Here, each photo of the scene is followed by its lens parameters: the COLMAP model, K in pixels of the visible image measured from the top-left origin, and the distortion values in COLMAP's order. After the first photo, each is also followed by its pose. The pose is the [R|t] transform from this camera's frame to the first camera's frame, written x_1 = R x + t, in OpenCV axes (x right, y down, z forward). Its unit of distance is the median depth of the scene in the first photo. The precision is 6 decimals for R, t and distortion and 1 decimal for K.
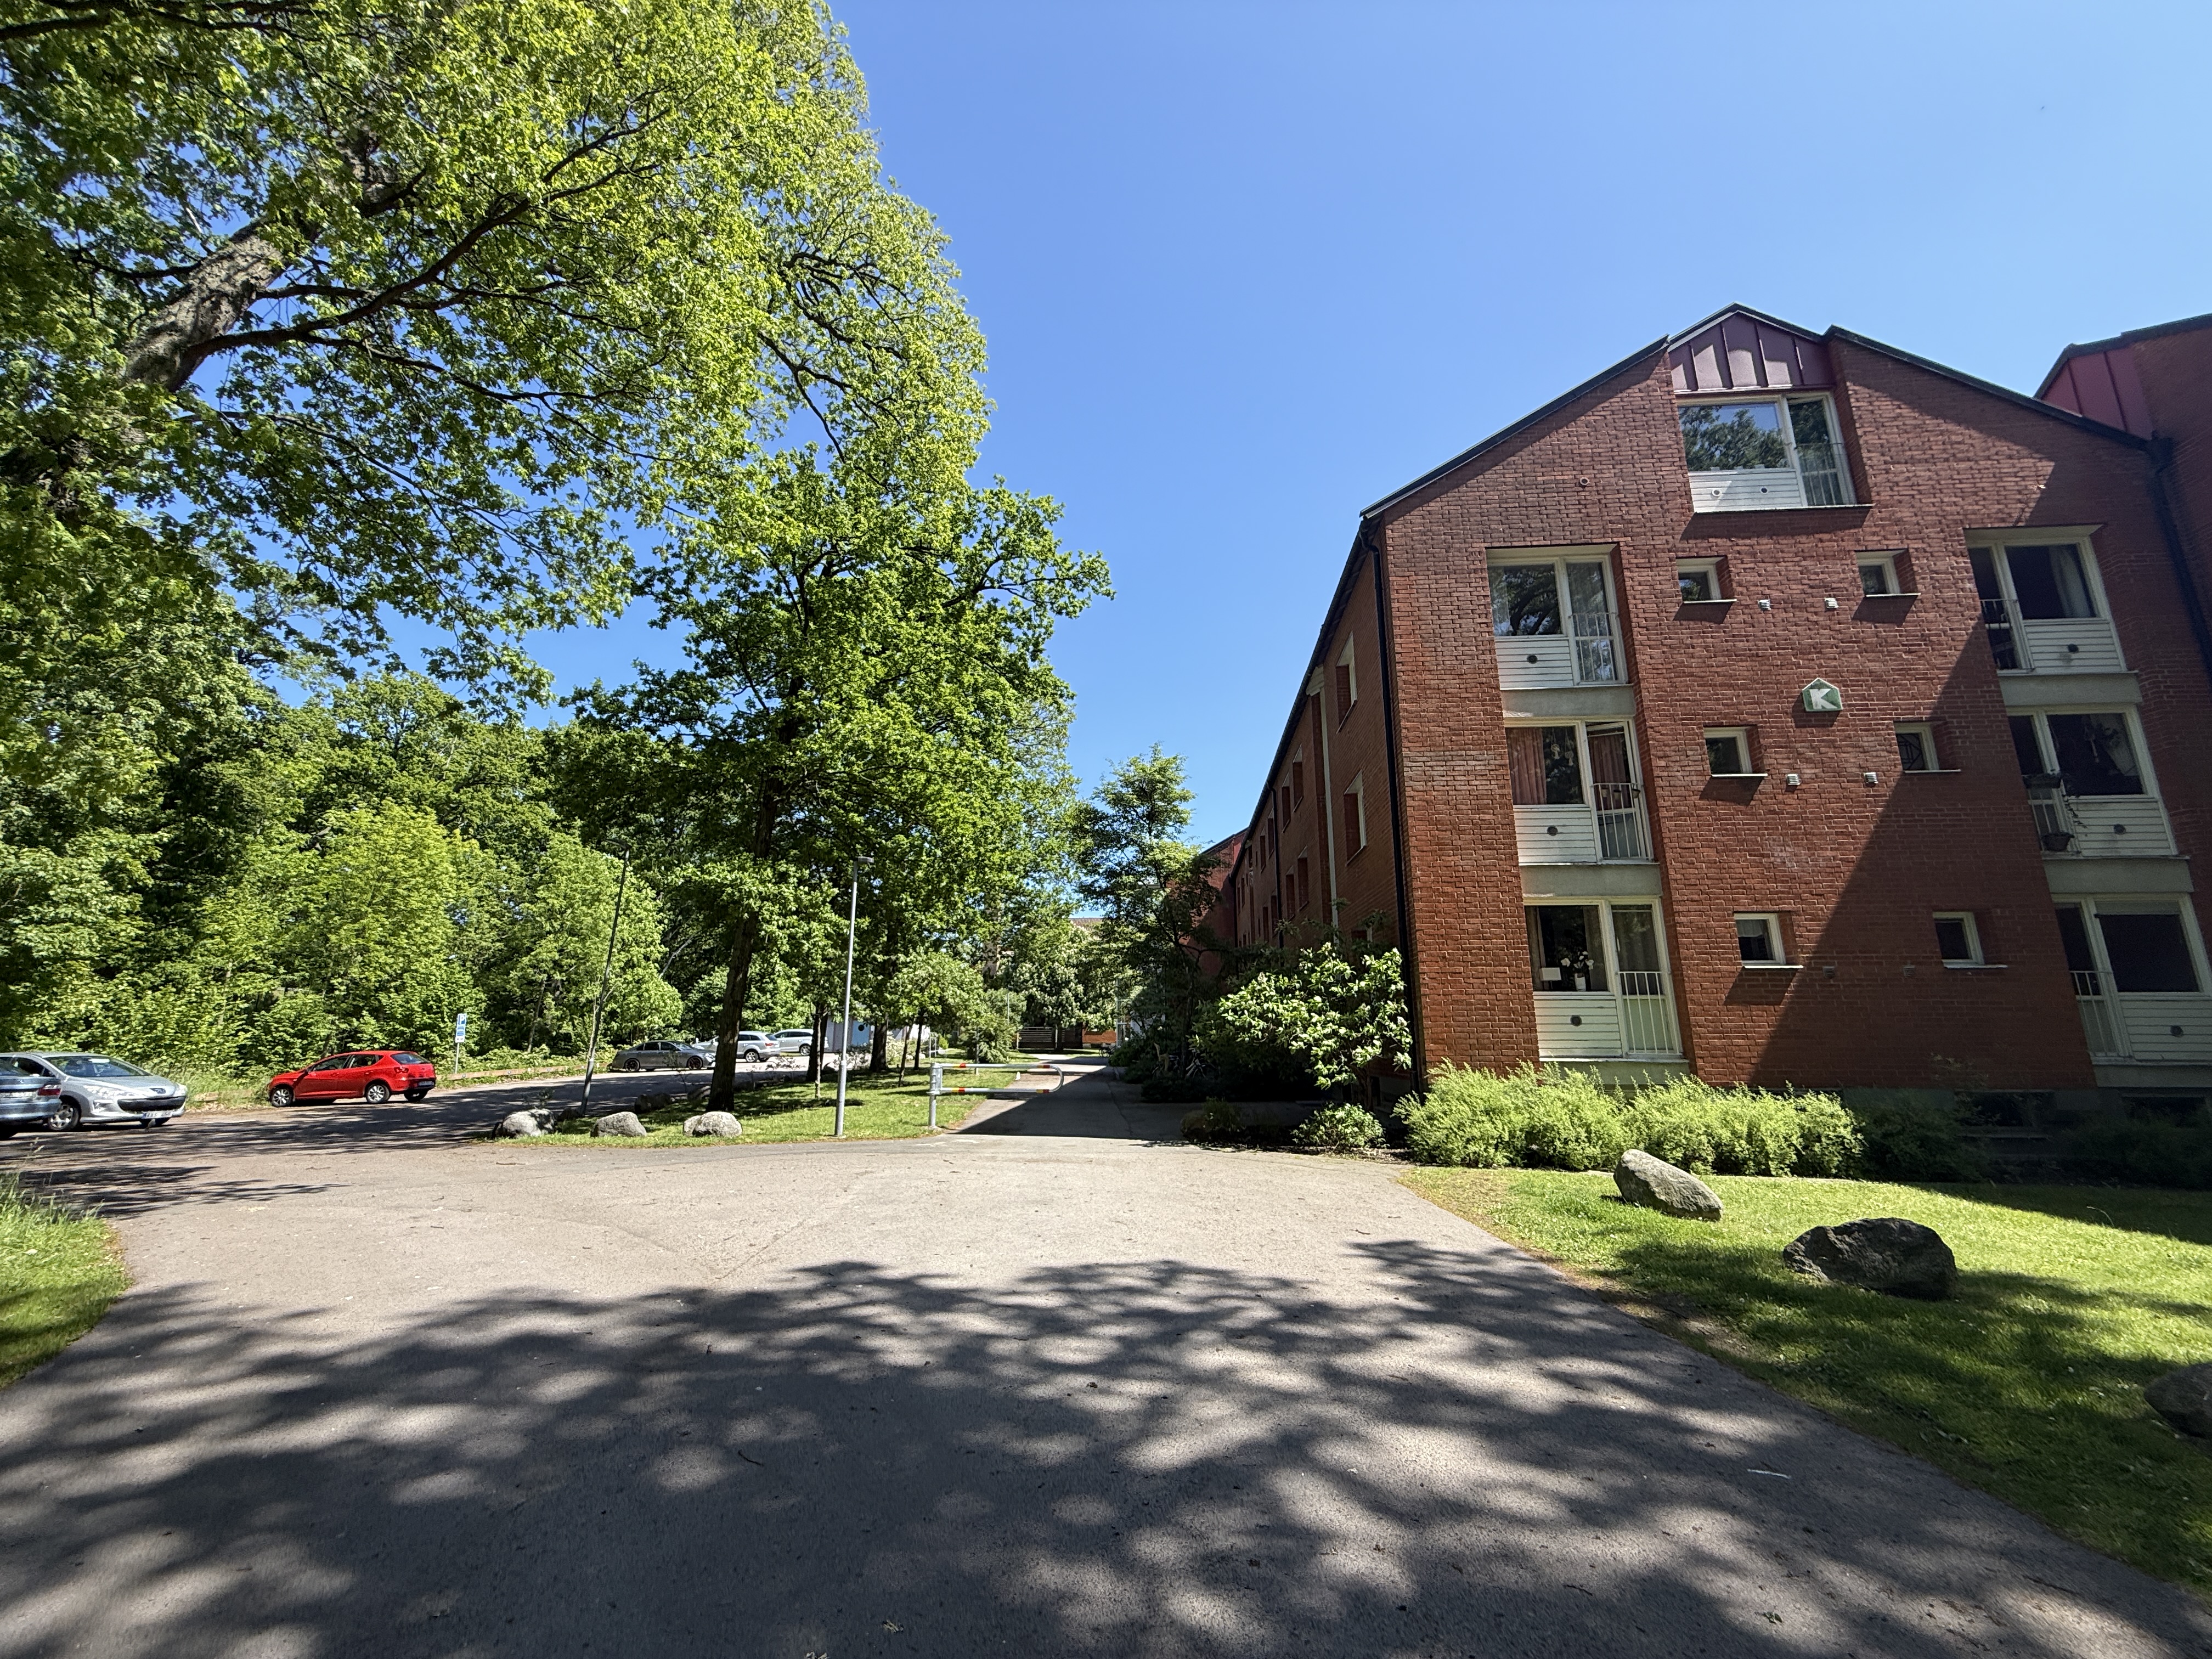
lens RADIAL K [[888.6, 0, 1108.7], [0, 888.6, 826.6], [0, 0, 1]] dist [-0.000739, -0.000093]
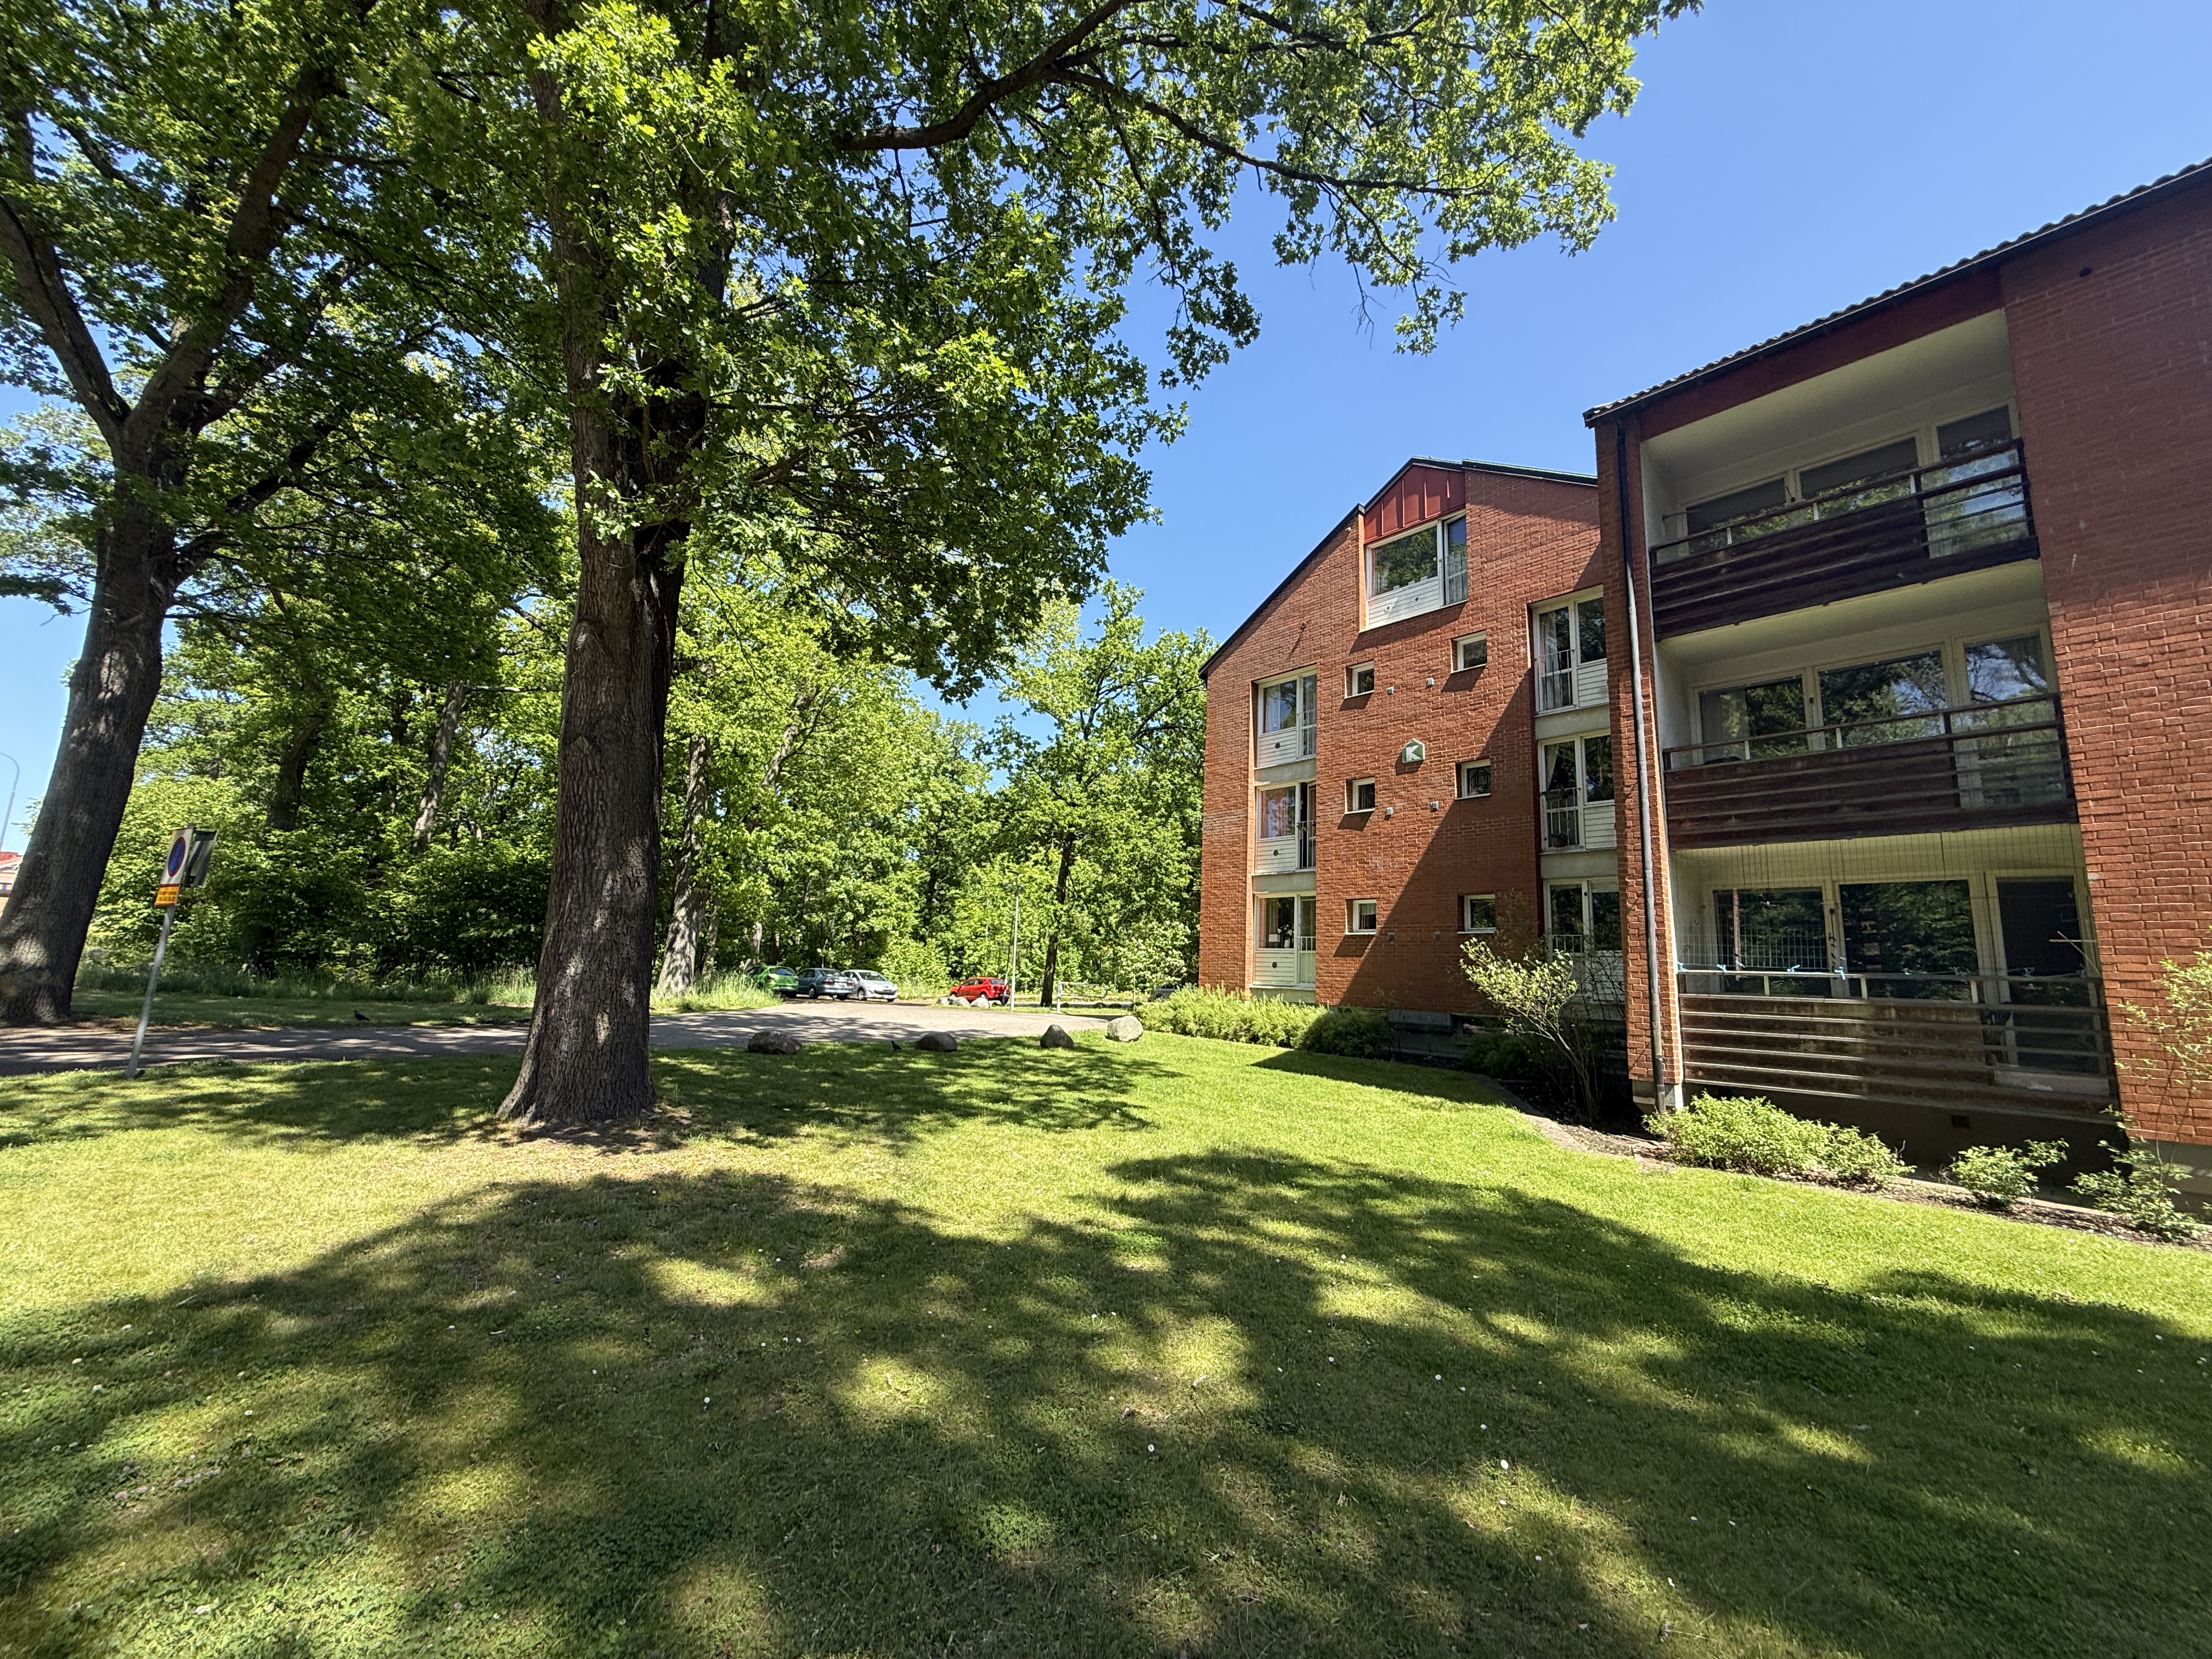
lens RADIAL K [[888.6, 0, 1103.2], [0, 888.6, 830.2], [0, 0, 1]] dist [-0.000739, -0.000093]
pose [[0.723717, -0.084427, -0.684913, 1.372911], [0.113578, 0.993526, -0.002455, -0.067903], [0.680686, -0.076014, 0.728620, -0.419450]]
